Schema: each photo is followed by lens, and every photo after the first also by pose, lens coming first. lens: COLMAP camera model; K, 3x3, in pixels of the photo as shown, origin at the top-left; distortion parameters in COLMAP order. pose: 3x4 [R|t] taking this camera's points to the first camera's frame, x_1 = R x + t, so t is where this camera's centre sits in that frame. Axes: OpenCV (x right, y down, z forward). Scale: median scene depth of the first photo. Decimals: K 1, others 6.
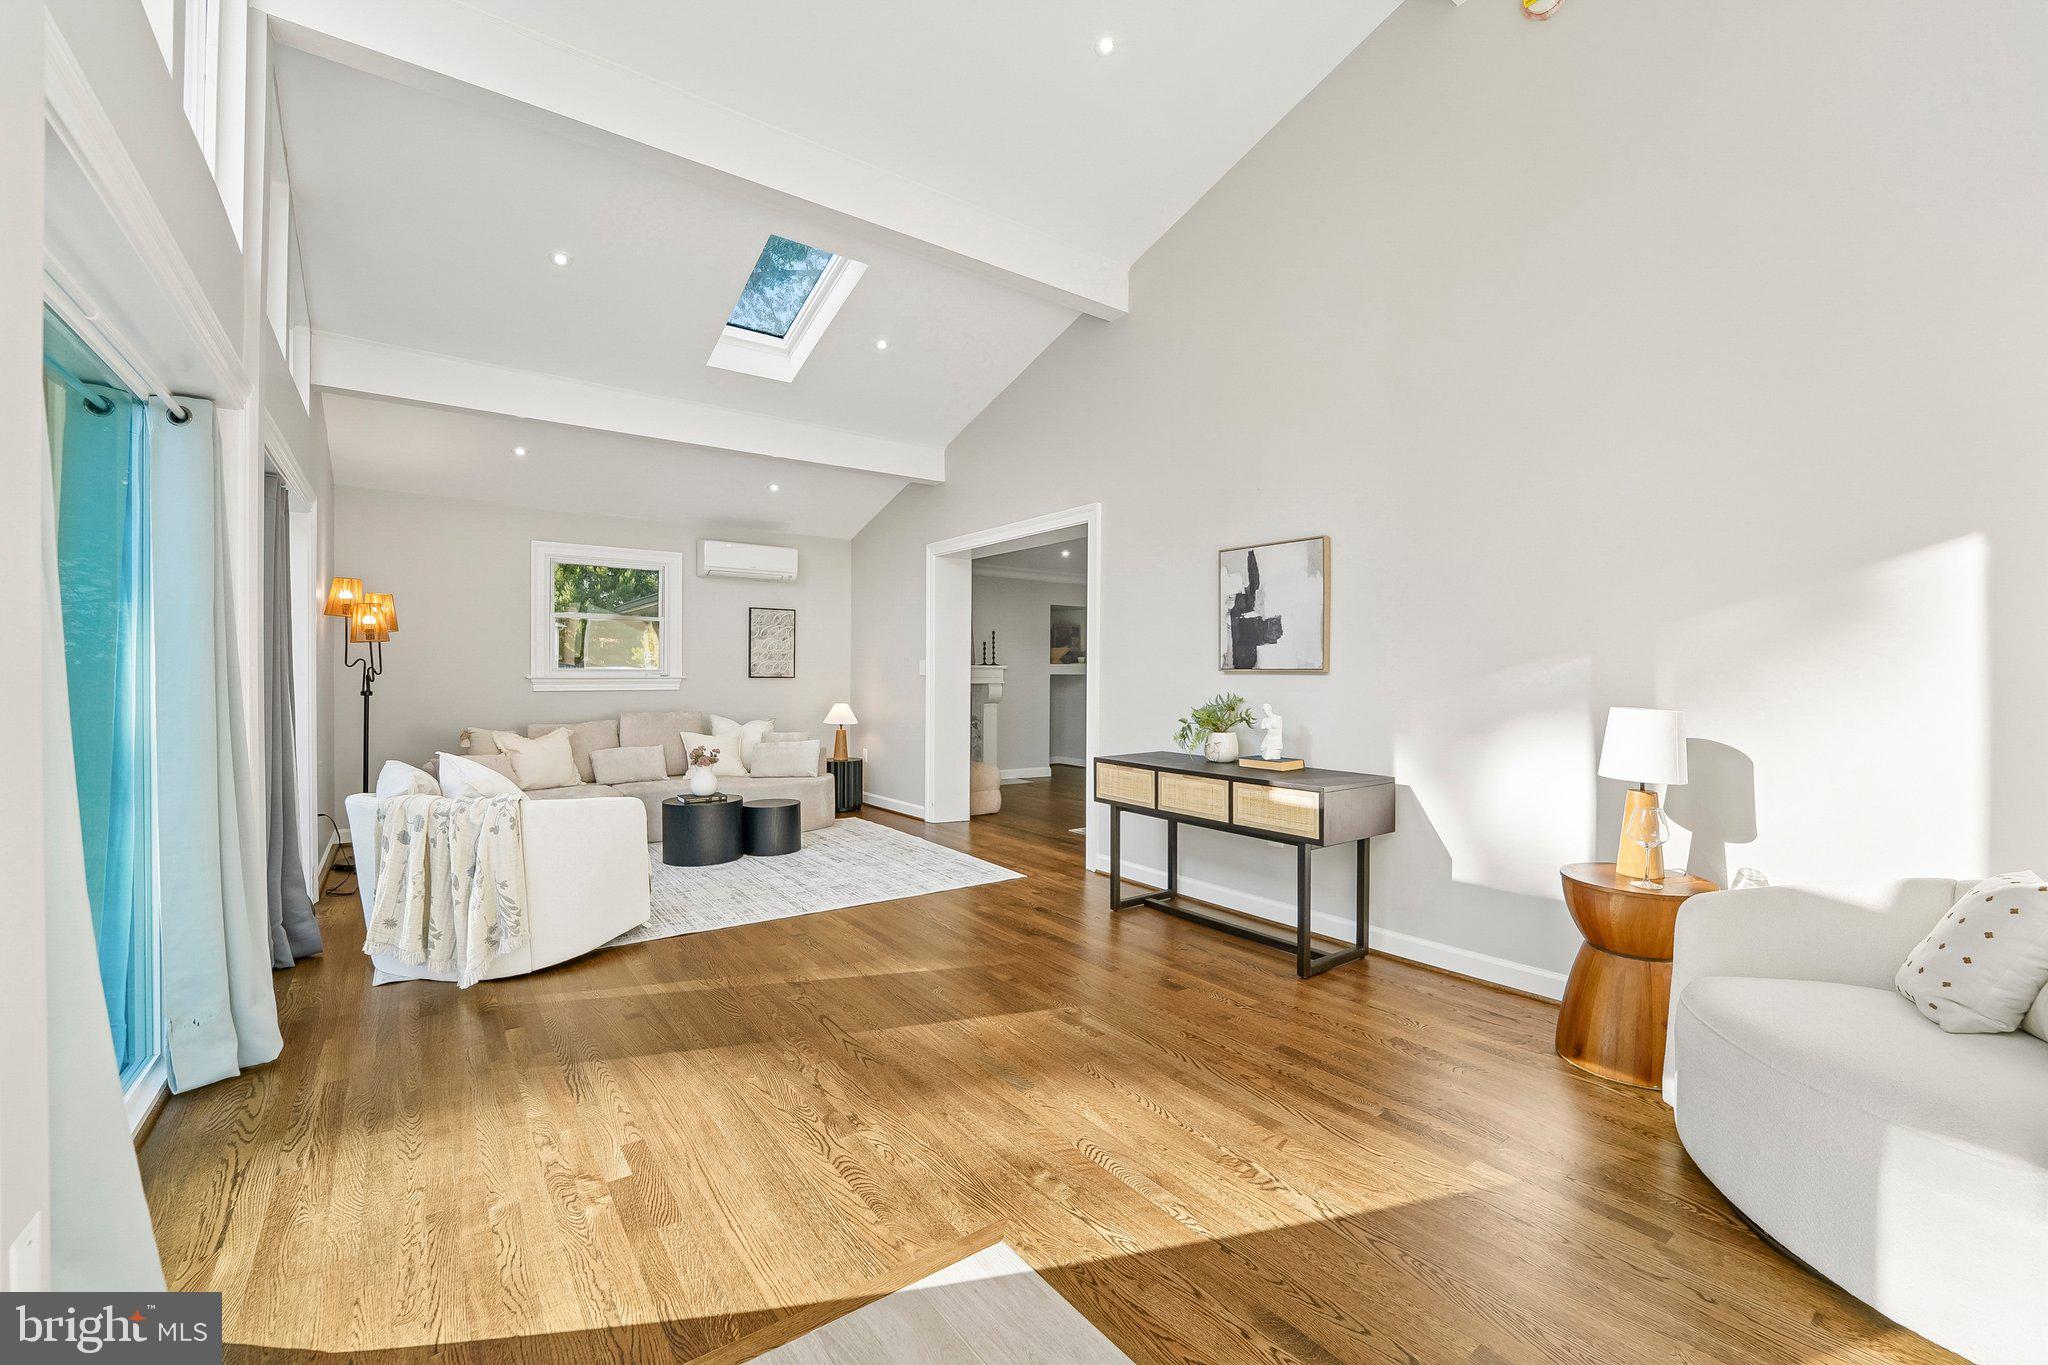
lens RADIAL K [[835.5, 0, 1031.3], [0, 835.5, 678.6], [0, 0, 1]] dist [-0.021336, 0.000005]
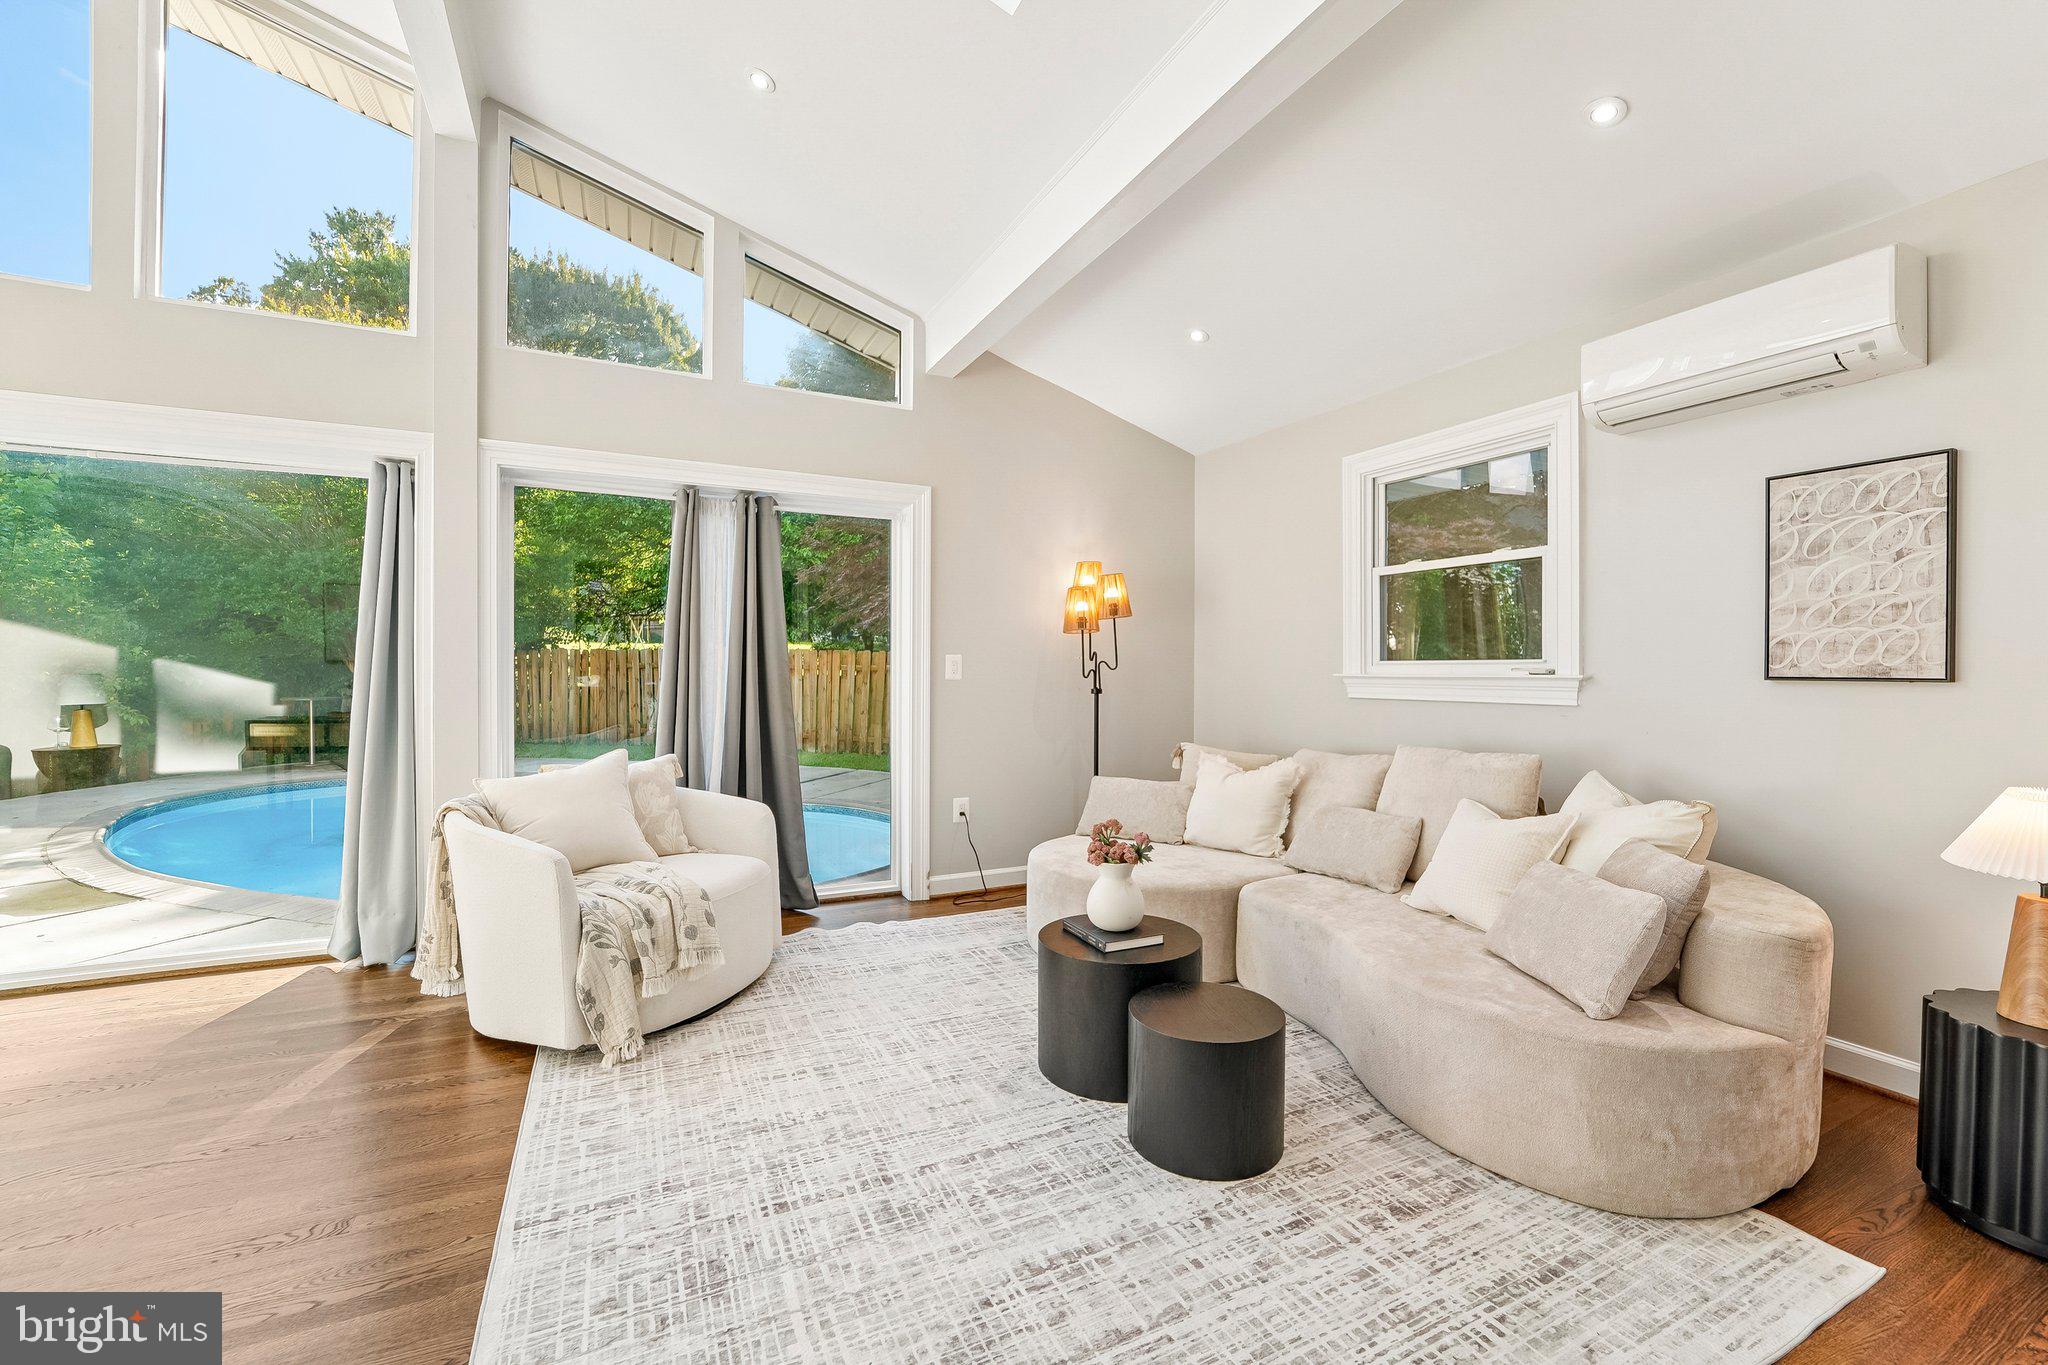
lens RADIAL K [[831.1, 0, 1036.4], [0, 831.1, 687.6], [0, 0, 1]] dist [-0.014826, 0.000307]
pose [[-0.170306, 0.016237, -0.985257, 0.049758], [-0.009358, 0.999792, 0.018094, -0.001157], [0.985347, 0.012302, -0.170119, 0.749317]]
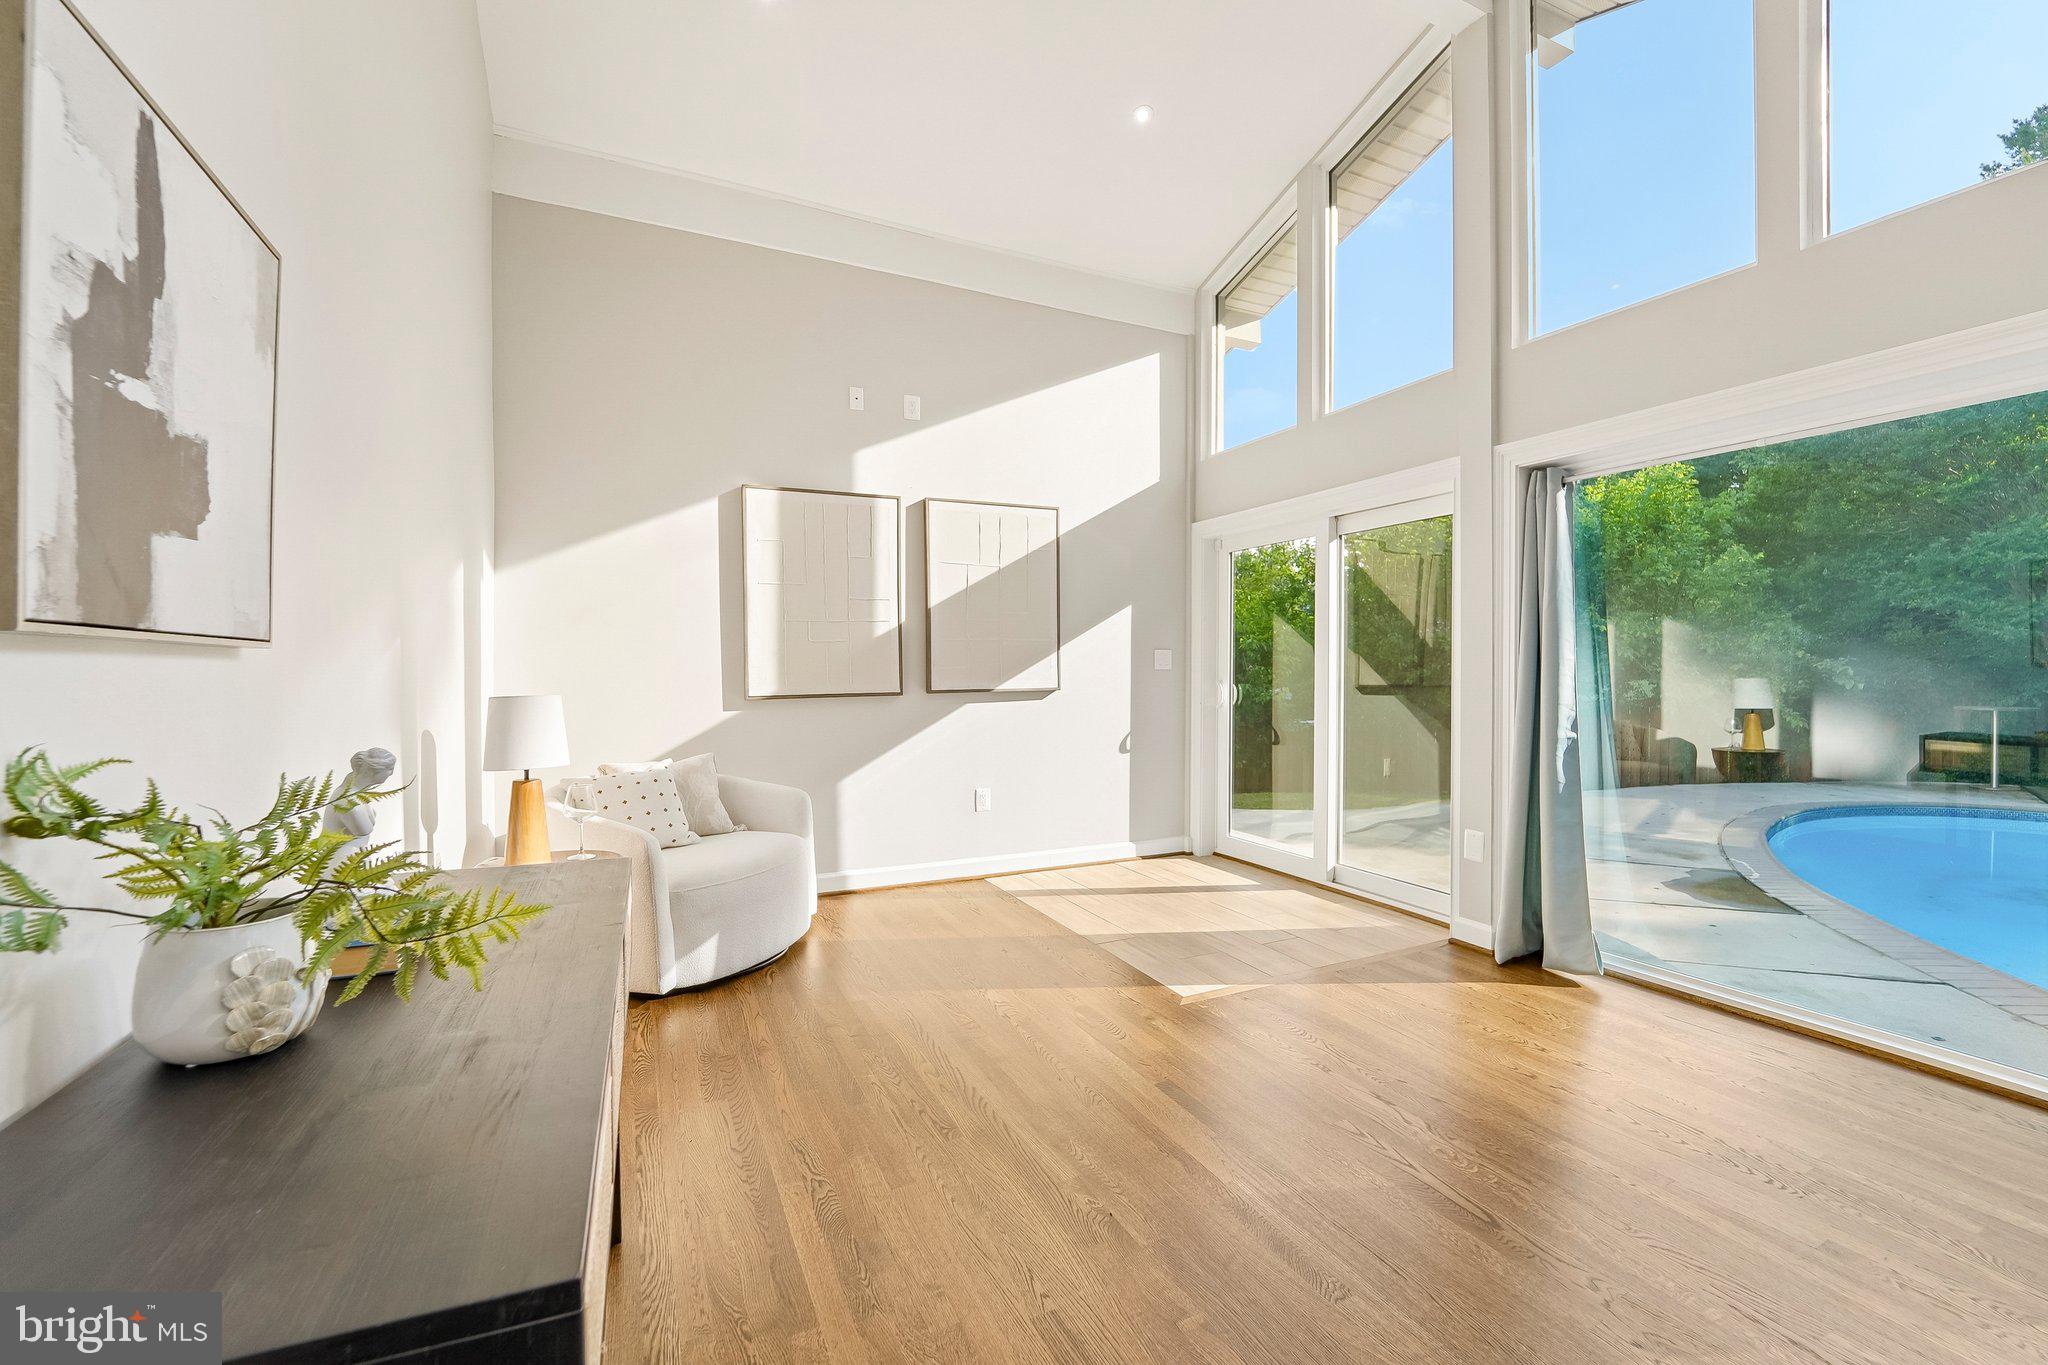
lens RADIAL K [[835.5, 0, 1031.3], [0, 835.5, 678.6], [0, 0, 1]] dist [-0.021336, 0.000005]
pose [[-0.983139, -0.006170, 0.182757, -0.008433], [-0.003222, 0.999860, 0.016426, -0.001849], [-0.182833, 0.015561, -0.983021, 0.647431]]
